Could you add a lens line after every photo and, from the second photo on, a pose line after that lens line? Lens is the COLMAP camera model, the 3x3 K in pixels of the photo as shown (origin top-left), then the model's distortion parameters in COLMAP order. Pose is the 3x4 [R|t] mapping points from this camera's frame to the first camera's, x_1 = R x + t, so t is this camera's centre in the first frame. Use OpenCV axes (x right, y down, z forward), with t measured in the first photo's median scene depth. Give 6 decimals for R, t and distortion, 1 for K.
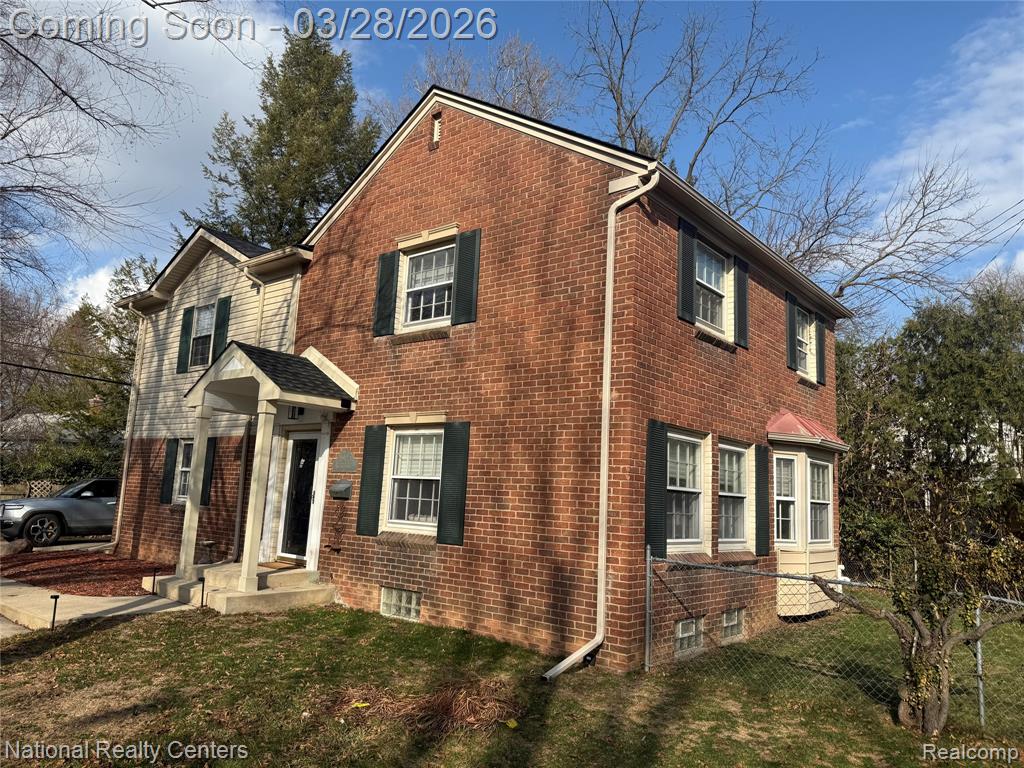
lens RADIAL K [[715.5, 0, 512.0], [0, 715.5, 384.0], [0, 0, 1]] dist [0.173952, -0.312045]
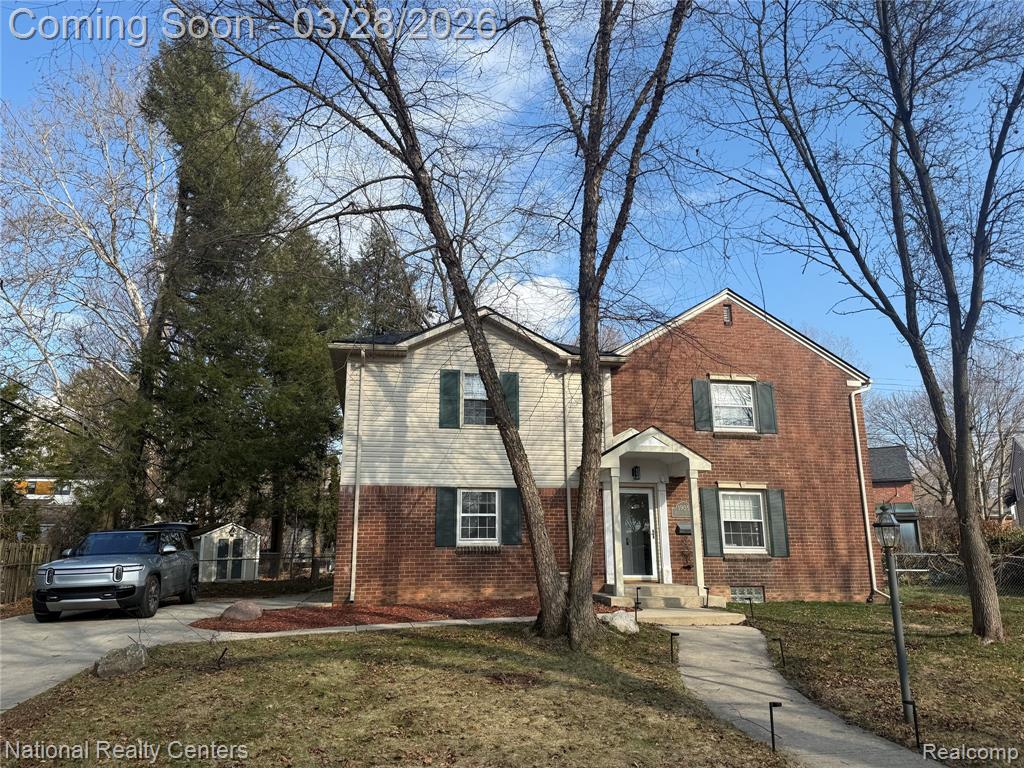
lens RADIAL K [[715.5, 0, 512.0], [0, 715.5, 384.0], [0, 0, 1]] dist [0.173952, -0.312045]
pose [[0.627558, 0.127500, 0.768059, -1.618484], [-0.085494, 0.991819, -0.094790, 0.017783], [-0.773862, -0.006178, 0.633325, 0.293335]]
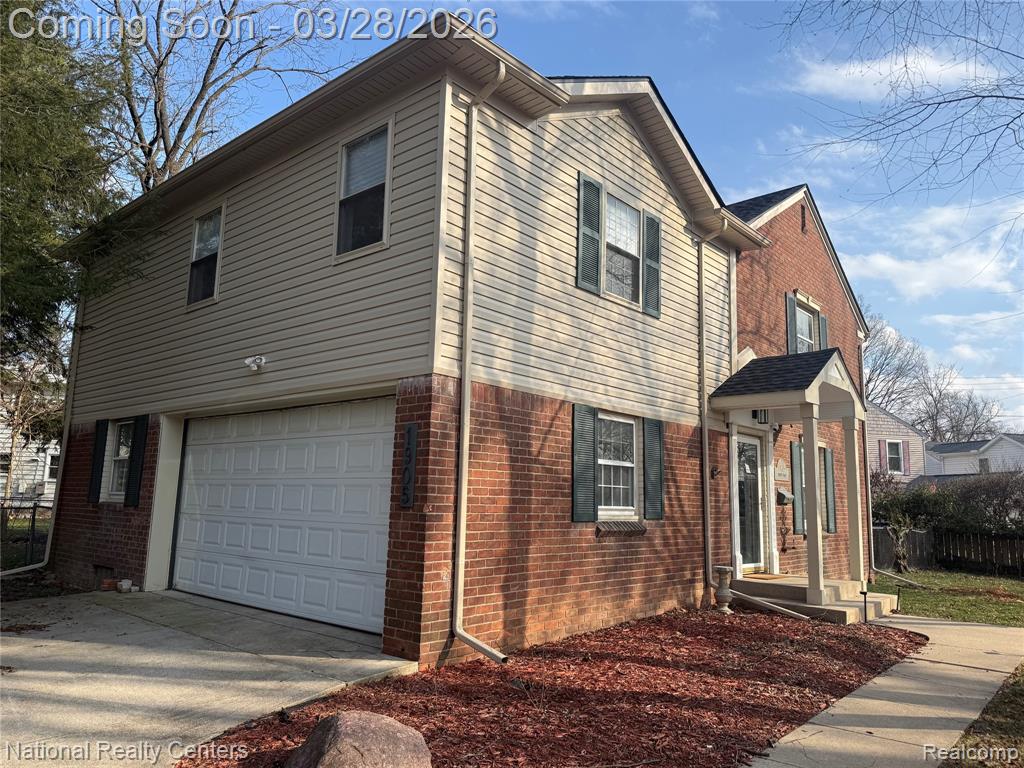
lens RADIAL K [[715.5, 0, 512.0], [0, 715.5, 384.0], [0, 0, 1]] dist [0.173952, -0.312045]
pose [[0.014589, 0.108170, 0.994025, -1.299032], [-0.181130, 0.977970, -0.103764, 0.161158], [-0.983351, -0.178534, 0.033861, 1.334199]]
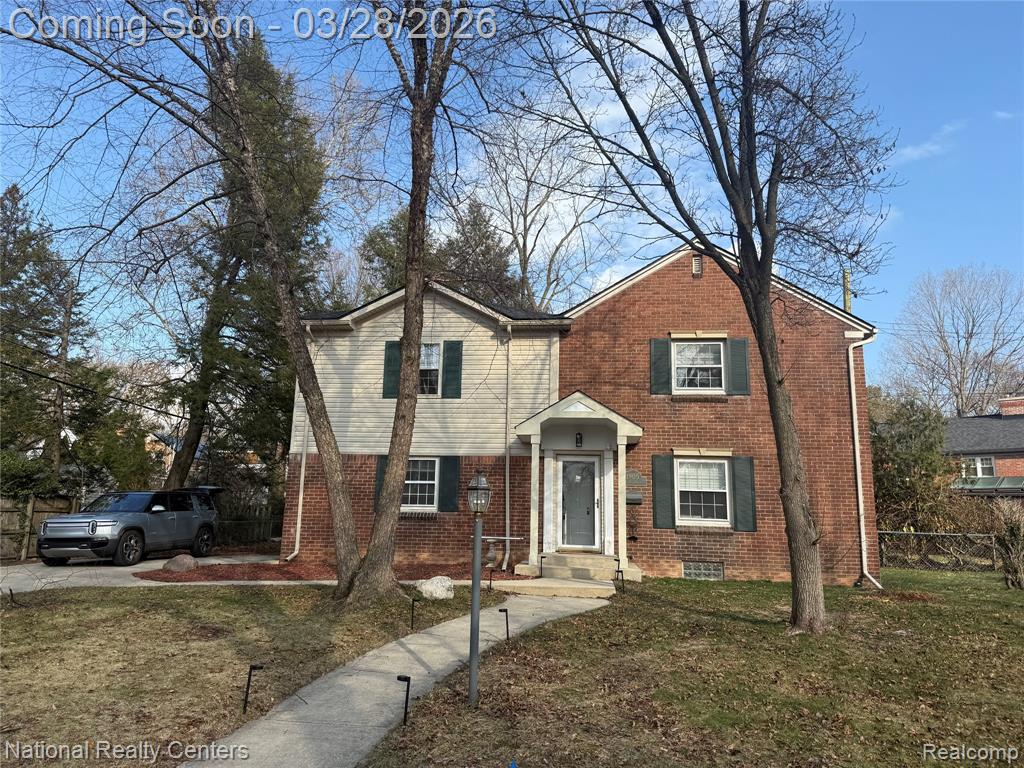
lens RADIAL K [[715.5, 0, 512.0], [0, 715.5, 384.0], [0, 0, 1]] dist [0.173952, -0.312045]
pose [[0.826869, 0.076974, 0.557103, -1.204316], [-0.069331, 0.996985, -0.034849, -0.014456], [-0.558105, -0.009809, 0.829712, -0.062515]]
